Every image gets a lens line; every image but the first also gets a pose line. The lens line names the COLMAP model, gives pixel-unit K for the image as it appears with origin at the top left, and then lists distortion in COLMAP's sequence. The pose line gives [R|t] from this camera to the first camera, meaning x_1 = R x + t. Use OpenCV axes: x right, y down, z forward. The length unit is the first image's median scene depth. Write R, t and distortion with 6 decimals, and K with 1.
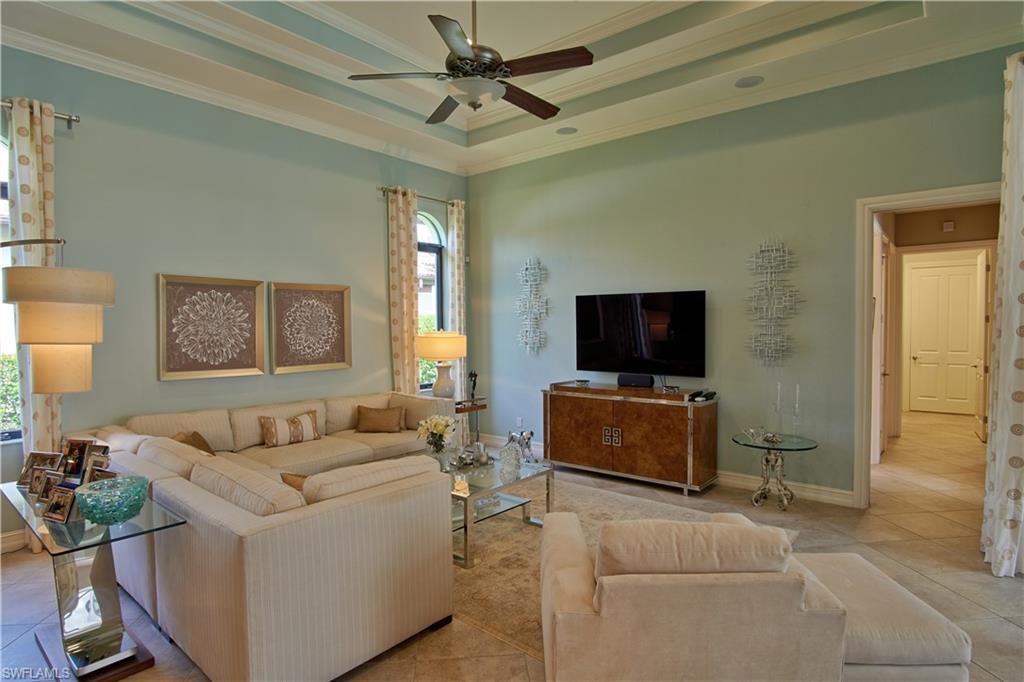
lens RADIAL K [[555.0, 0, 512.0], [0, 555.0, 343.4], [0, 0, 1]] dist [-0.017732, 0.003580]
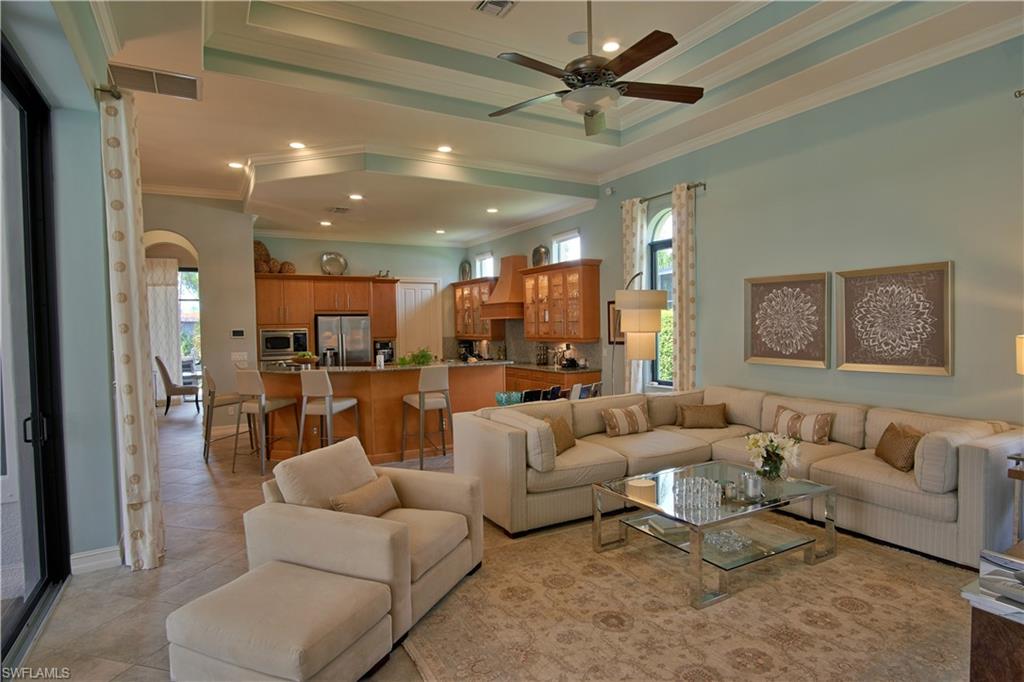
lens RADIAL K [[555.0, 0, 522.1], [0, 555.0, 342.1], [0, 0, 1]] dist [-0.017732, 0.003580]
pose [[-0.343425, 0.033685, -0.938576, 0.566096], [-0.018794, 0.998910, 0.042727, -0.019204], [0.938992, 0.032313, -0.342418, 0.731934]]
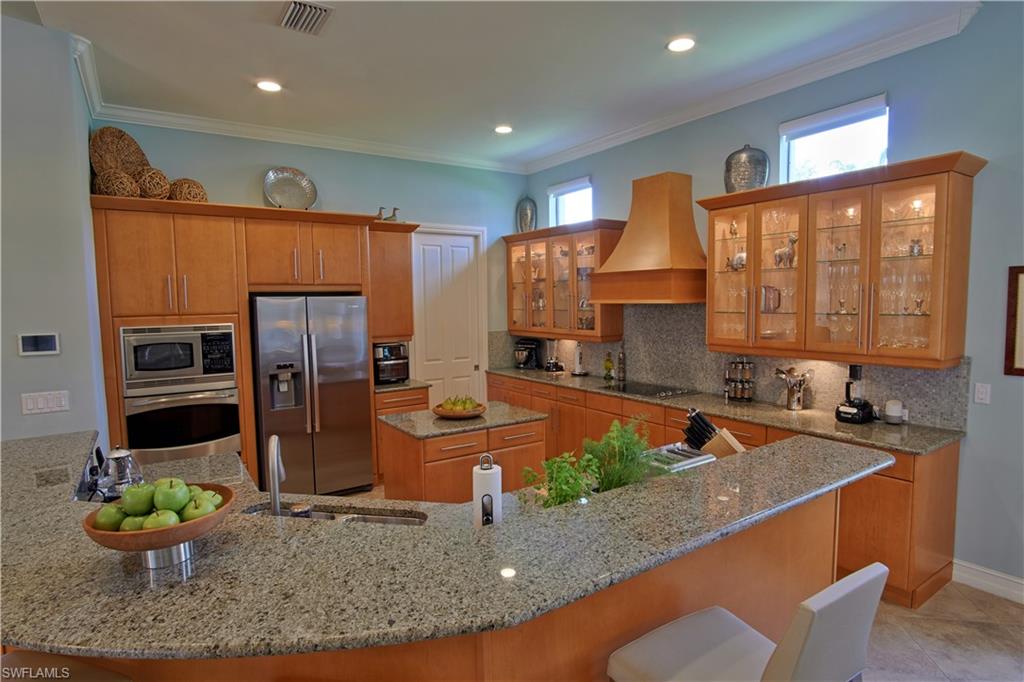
lens RADIAL K [[555.0, 0, 522.5], [0, 555.0, 339.7], [0, 0, 1]] dist [-0.017732, 0.003580]
pose [[-0.270610, 0.075402, -0.959732, -0.116664], [-0.023593, 0.996109, 0.084913, -0.027869], [0.962400, 0.045621, -0.267778, 0.171910]]
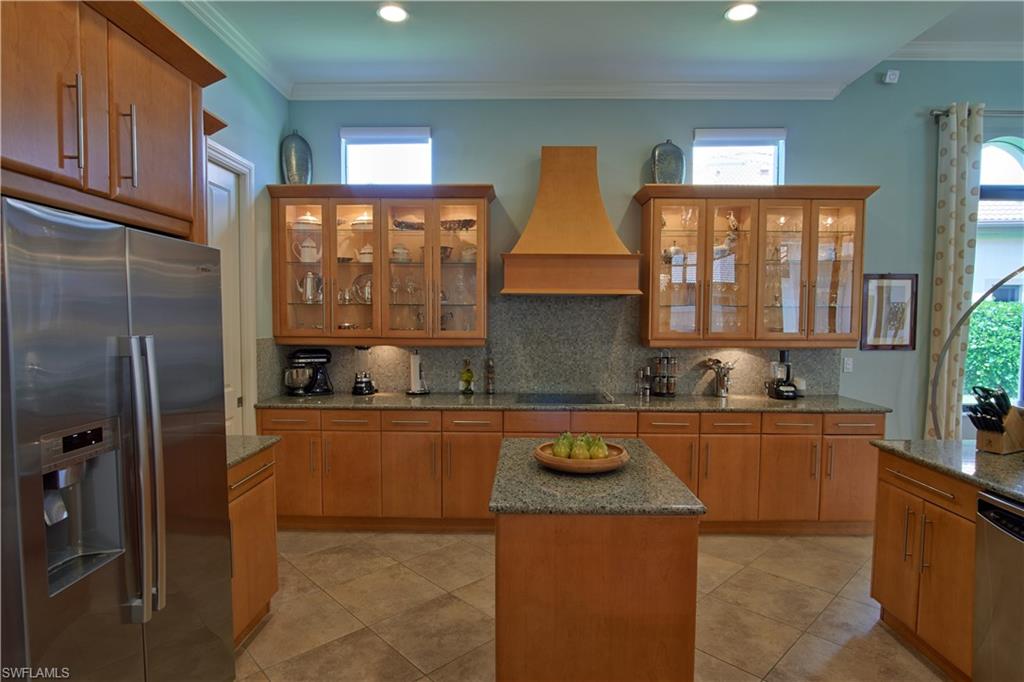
lens RADIAL K [[555.0, 0, 507.1], [0, 555.0, 344.5], [0, 0, 1]] dist [-0.017732, 0.003580]
pose [[0.620336, 0.057979, -0.782190, -0.453883], [-0.037303, 0.998316, 0.044416, 0.015719], [0.783448, 0.001625, 0.621455, -0.356805]]
